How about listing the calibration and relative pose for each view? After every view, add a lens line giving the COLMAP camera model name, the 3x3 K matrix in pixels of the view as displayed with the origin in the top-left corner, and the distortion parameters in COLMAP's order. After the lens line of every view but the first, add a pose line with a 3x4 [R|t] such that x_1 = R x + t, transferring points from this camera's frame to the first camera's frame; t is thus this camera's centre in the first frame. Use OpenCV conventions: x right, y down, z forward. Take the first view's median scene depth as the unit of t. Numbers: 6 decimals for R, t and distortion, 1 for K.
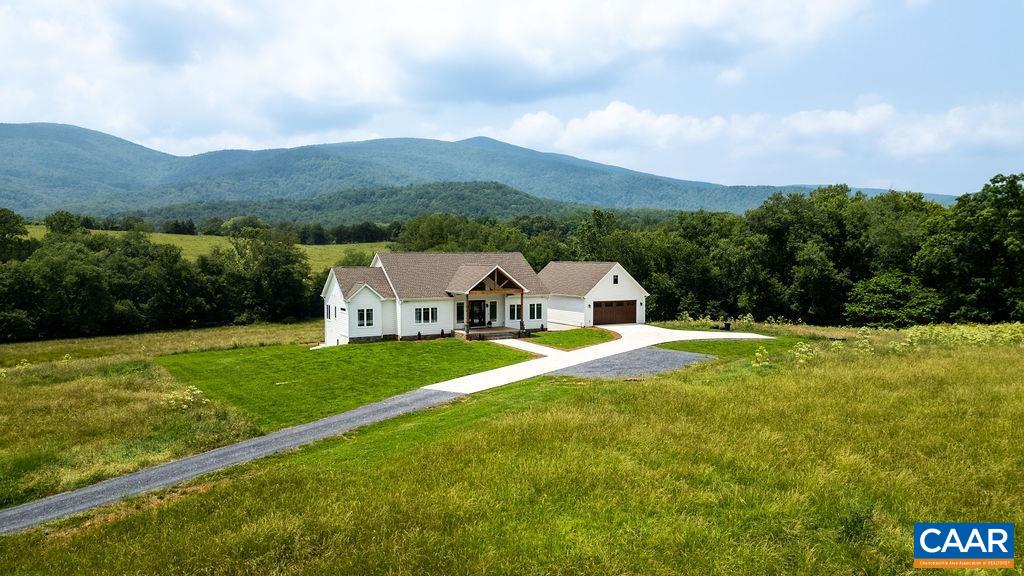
lens RADIAL K [[723.4, 0, 512.0], [0, 723.4, 288.0], [0, 0, 1]] dist [0.102101, -0.101942]
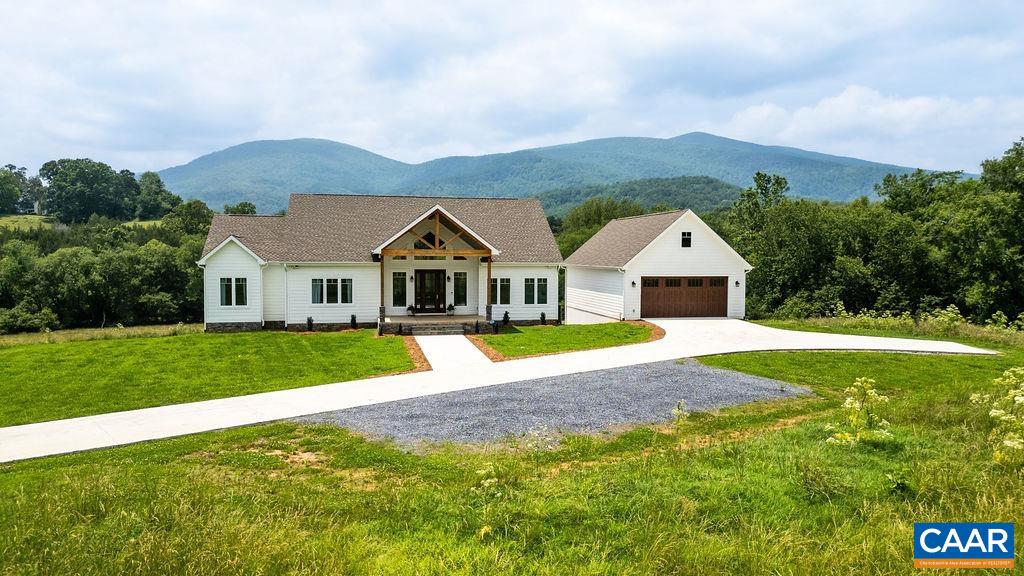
lens RADIAL K [[722.7, 0, 512.0], [0, 722.7, 288.0], [0, 0, 1]] dist [0.080837, -0.082014]
pose [[0.958524, 0.017764, -0.284457, 0.172140], [-0.017807, 0.999838, 0.002435, 0.027146], [0.284454, 0.002731, 0.958686, 0.403512]]
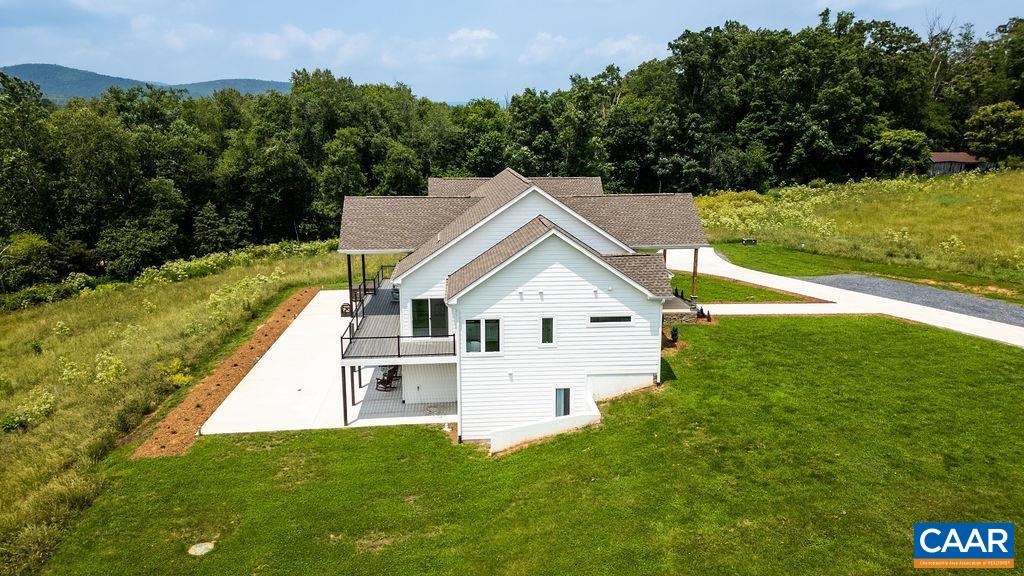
lens RADIAL K [[722.7, 0, 512.0], [0, 722.7, 288.0], [0, 0, 1]] dist [0.080837, -0.082014]
pose [[0.398365, -0.188689, 0.897609, -0.571144], [0.040919, 0.981293, 0.188121, -0.066165], [-0.916314, -0.038211, 0.398634, 0.765836]]
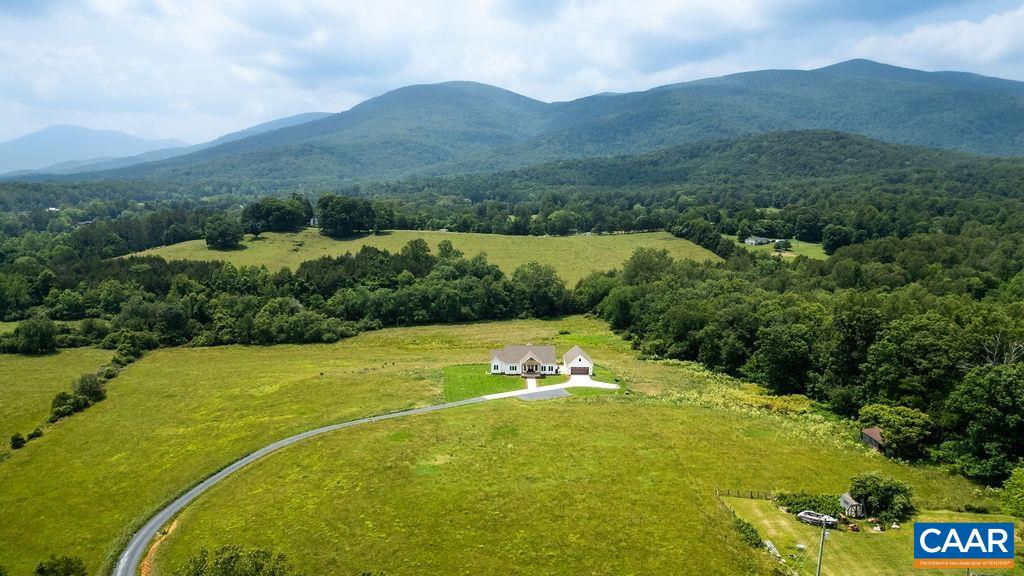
lens RADIAL K [[716.1, 0, 512.0], [0, 716.1, 288.0], [0, 0, 1]] dist [0.090202, -0.096586]
pose [[0.885933, 0.070427, -0.458434, 1.200833], [-0.026646, 0.994500, 0.101287, -0.584196], [0.463046, -0.077518, 0.882938, -1.668501]]
